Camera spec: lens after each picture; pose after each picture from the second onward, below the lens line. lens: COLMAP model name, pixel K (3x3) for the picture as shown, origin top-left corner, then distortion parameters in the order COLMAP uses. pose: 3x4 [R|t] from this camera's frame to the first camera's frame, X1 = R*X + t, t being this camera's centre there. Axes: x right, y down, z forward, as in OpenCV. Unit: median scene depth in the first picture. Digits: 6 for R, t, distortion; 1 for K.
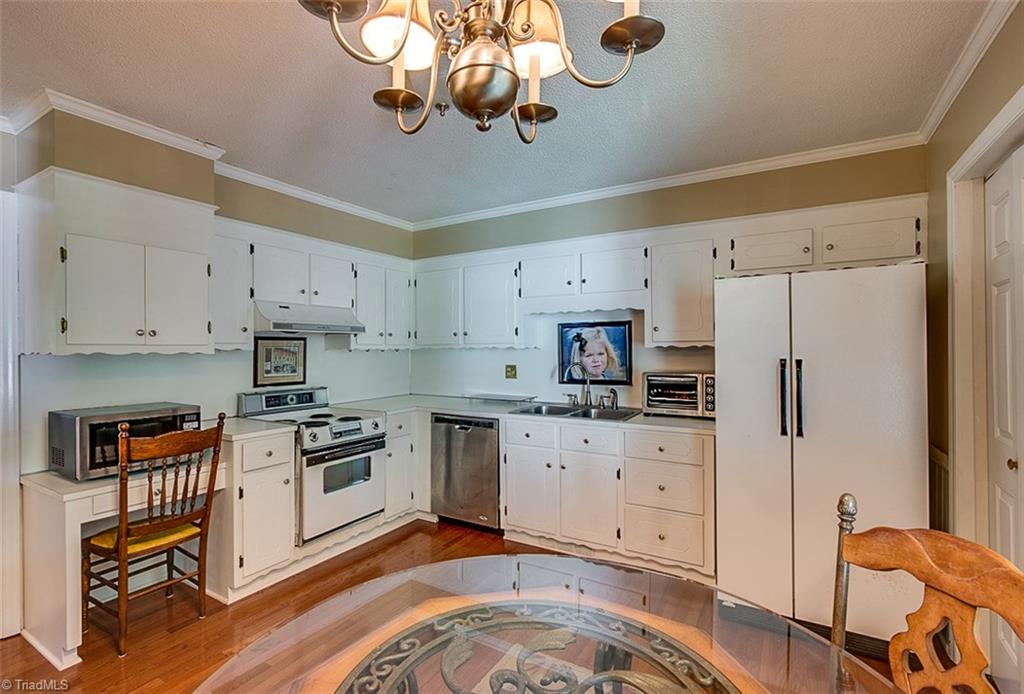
lens RADIAL K [[487.7, 0, 508.7], [0, 487.7, 347.1], [0, 0, 1]] dist [-0.006324, 0.000614]
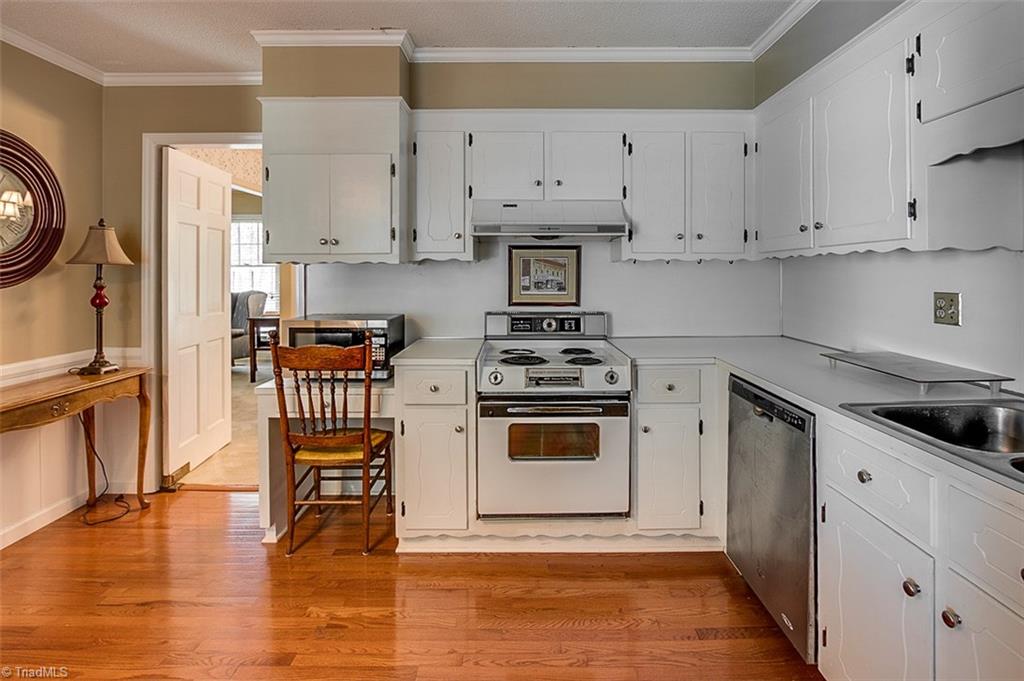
lens RADIAL K [[504.6, 0, 517.8], [0, 504.6, 271.4], [0, 0, 1]] dist [-0.021165, 0.000331]
pose [[0.505072, 0.002851, -0.863072, 0.230942], [0.001777, 0.999989, 0.004343, 0.019020], [0.863075, -0.003727, 0.505061, 0.561819]]
